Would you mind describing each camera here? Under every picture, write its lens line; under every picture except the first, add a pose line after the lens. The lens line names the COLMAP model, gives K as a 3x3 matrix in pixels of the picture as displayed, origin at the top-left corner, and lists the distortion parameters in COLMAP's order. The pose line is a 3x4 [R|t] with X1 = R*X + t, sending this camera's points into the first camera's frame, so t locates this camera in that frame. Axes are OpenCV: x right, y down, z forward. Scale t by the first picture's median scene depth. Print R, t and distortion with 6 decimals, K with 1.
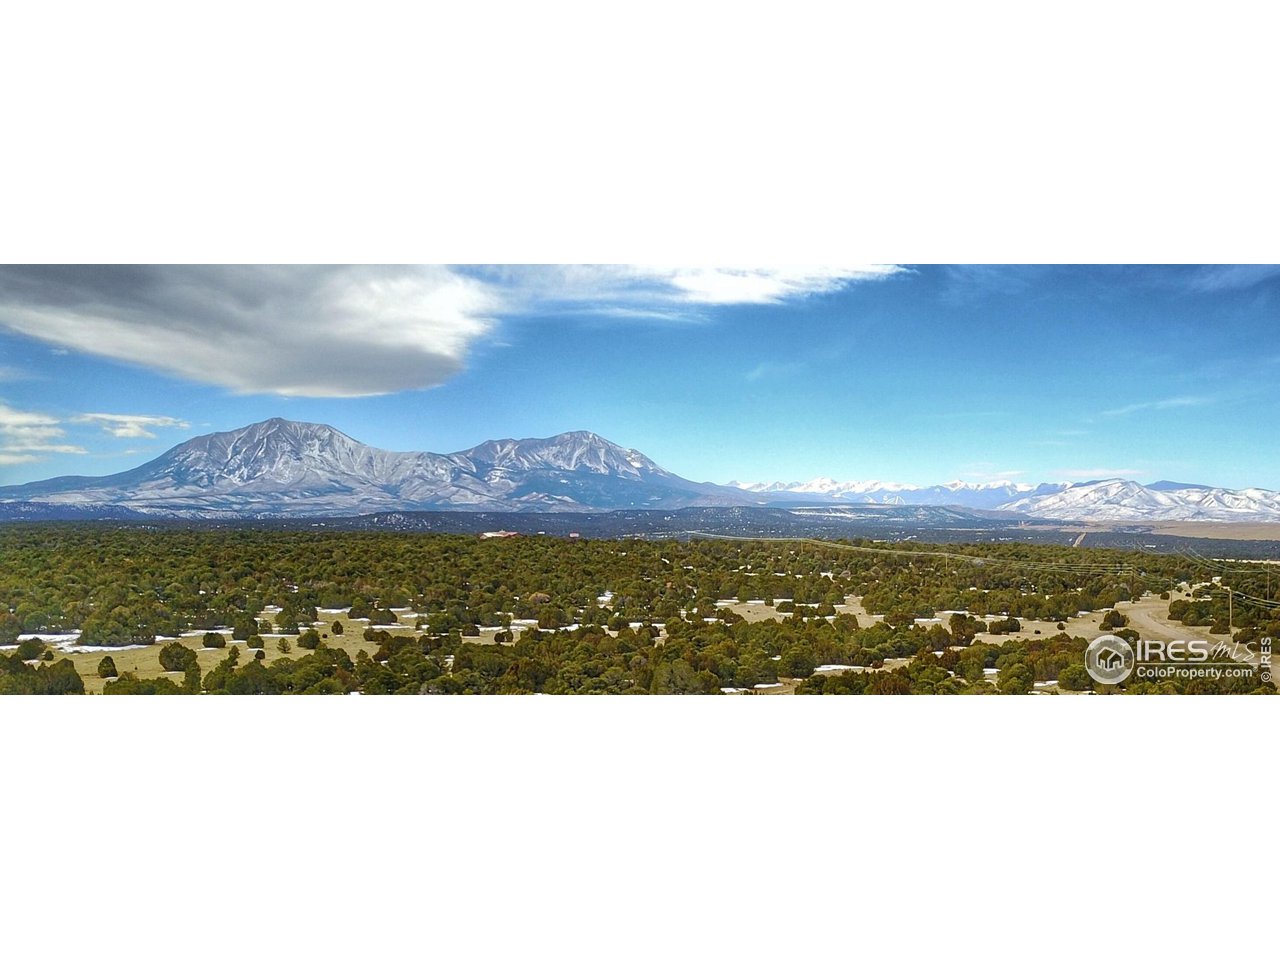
lens RADIAL K [[964.8, 0, 666.8], [0, 964.8, 509.5], [0, 0, 1]] dist [-0.005021, 0.012765]
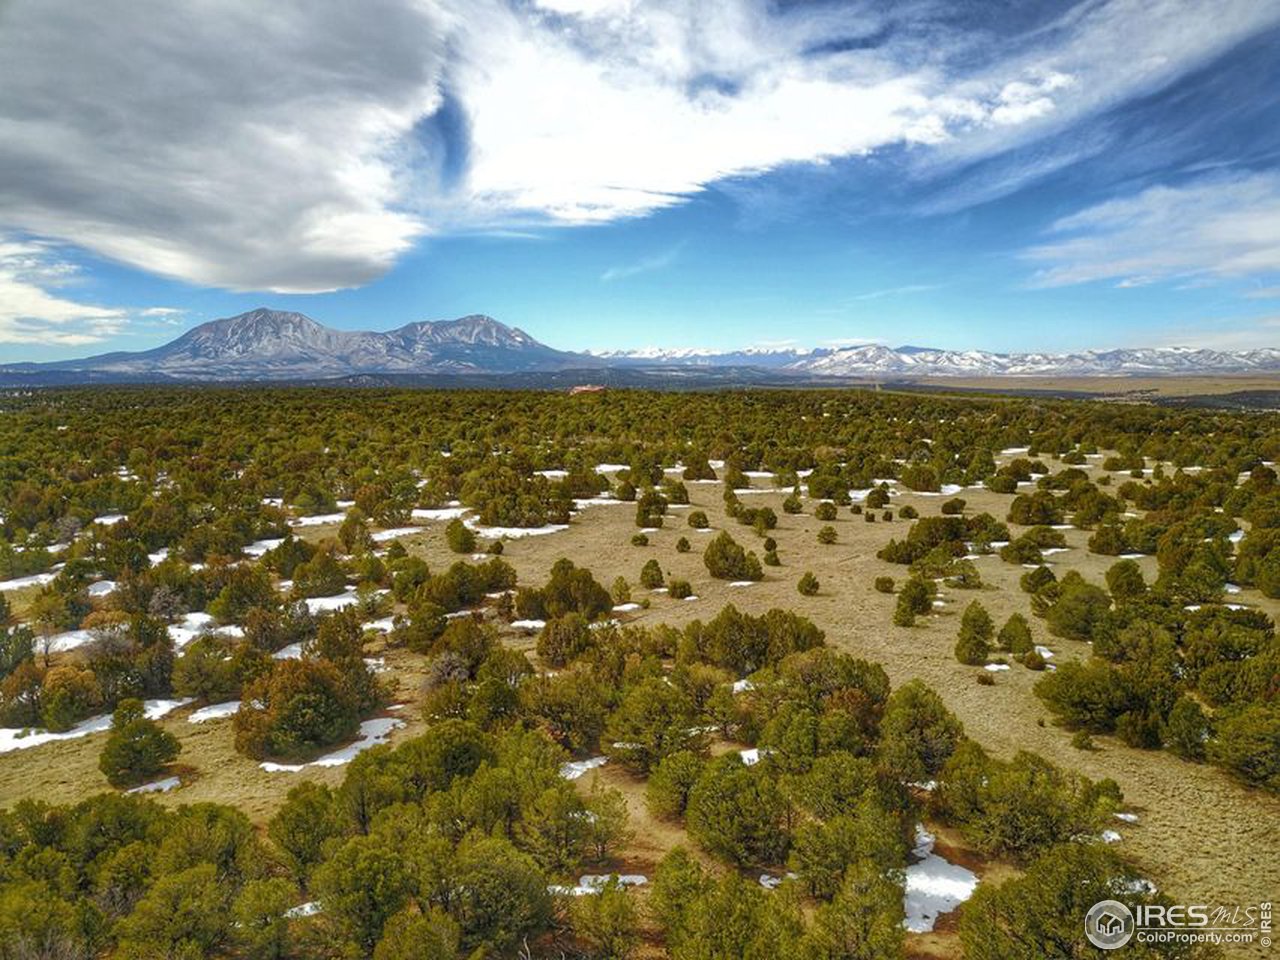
lens RADIAL K [[964.8, 0, 666.8], [0, 964.8, 509.5], [0, 0, 1]] dist [-0.005021, 0.012765]
pose [[0.991274, -0.029826, 0.128399, -0.005794], [0.011390, 0.989803, 0.141985, 0.002484], [-0.131325, -0.139283, 0.981506, -0.464374]]
